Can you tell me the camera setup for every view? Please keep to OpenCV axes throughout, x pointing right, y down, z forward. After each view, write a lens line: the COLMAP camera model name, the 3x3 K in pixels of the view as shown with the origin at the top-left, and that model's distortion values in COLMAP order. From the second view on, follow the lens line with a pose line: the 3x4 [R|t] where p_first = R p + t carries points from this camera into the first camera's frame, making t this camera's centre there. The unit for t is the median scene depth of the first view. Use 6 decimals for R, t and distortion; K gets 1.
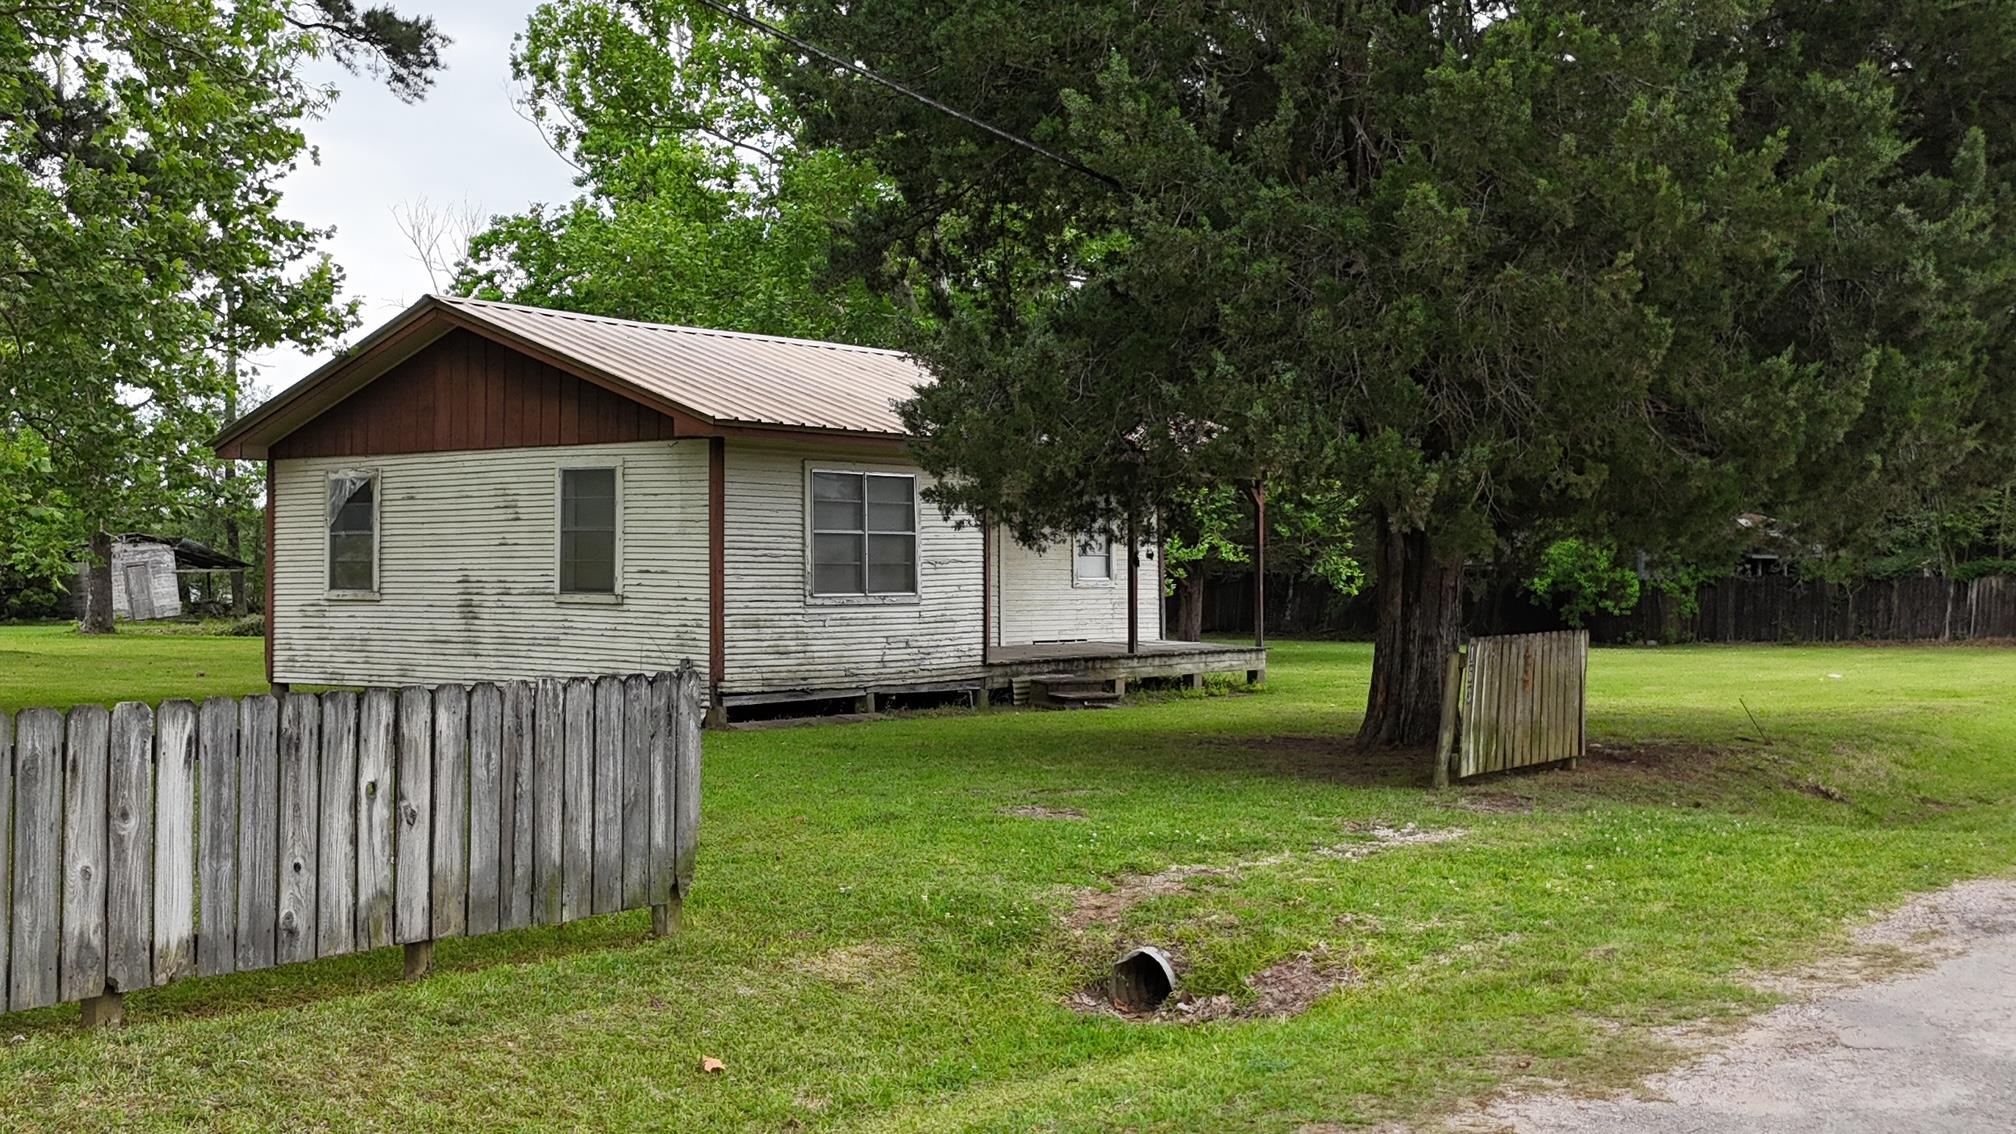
lens RADIAL K [[1443.2, 0, 1008.0], [0, 1443.2, 567.0], [0, 0, 1]] dist [-0.005591, -0.006129]
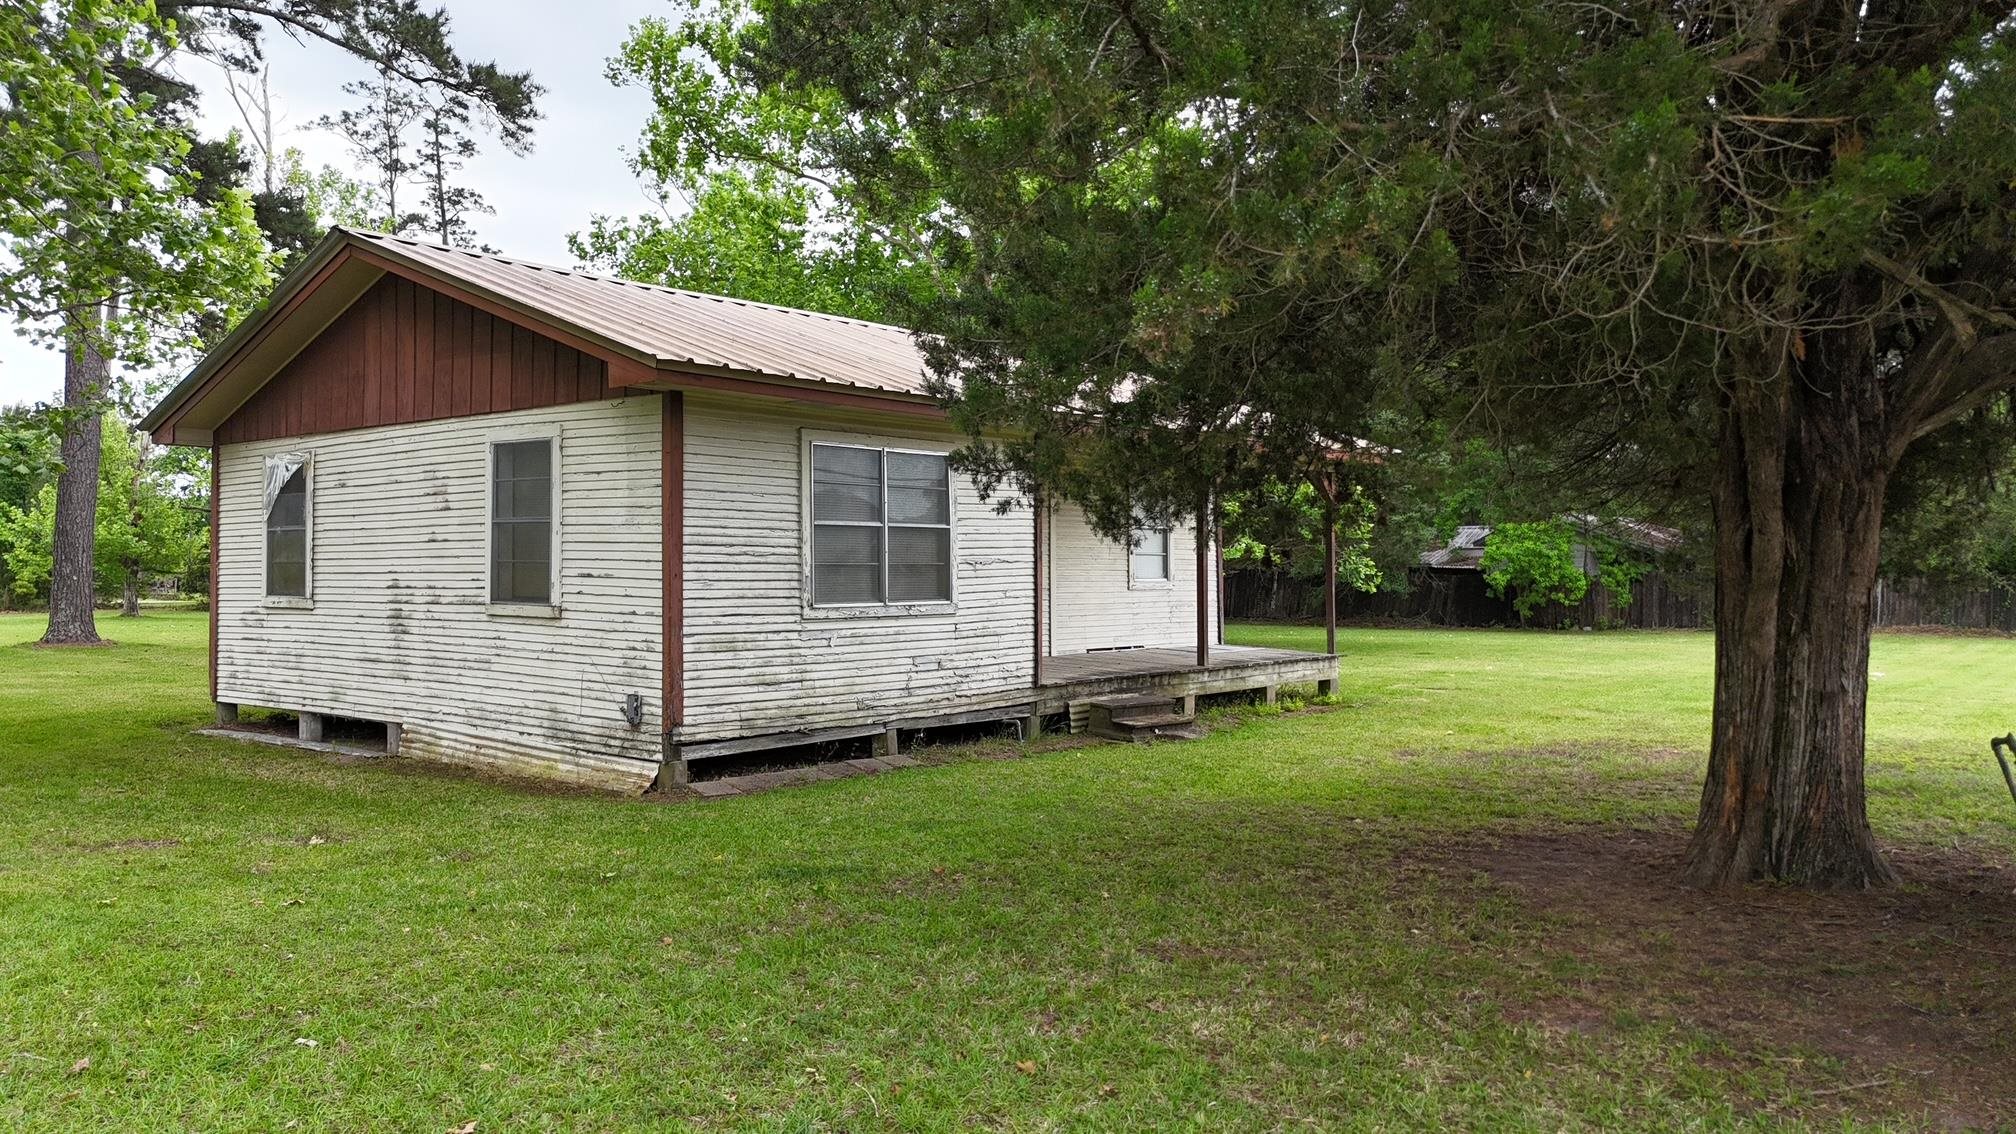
lens RADIAL K [[1443.2, 0, 1008.0], [0, 1443.2, 567.0], [0, 0, 1]] dist [-0.005591, -0.006129]
pose [[0.999487, -0.001049, -0.032006, -0.006816], [0.001051, 0.999999, 0.000044, -0.000898], [0.032006, -0.000077, 0.999488, 0.214873]]
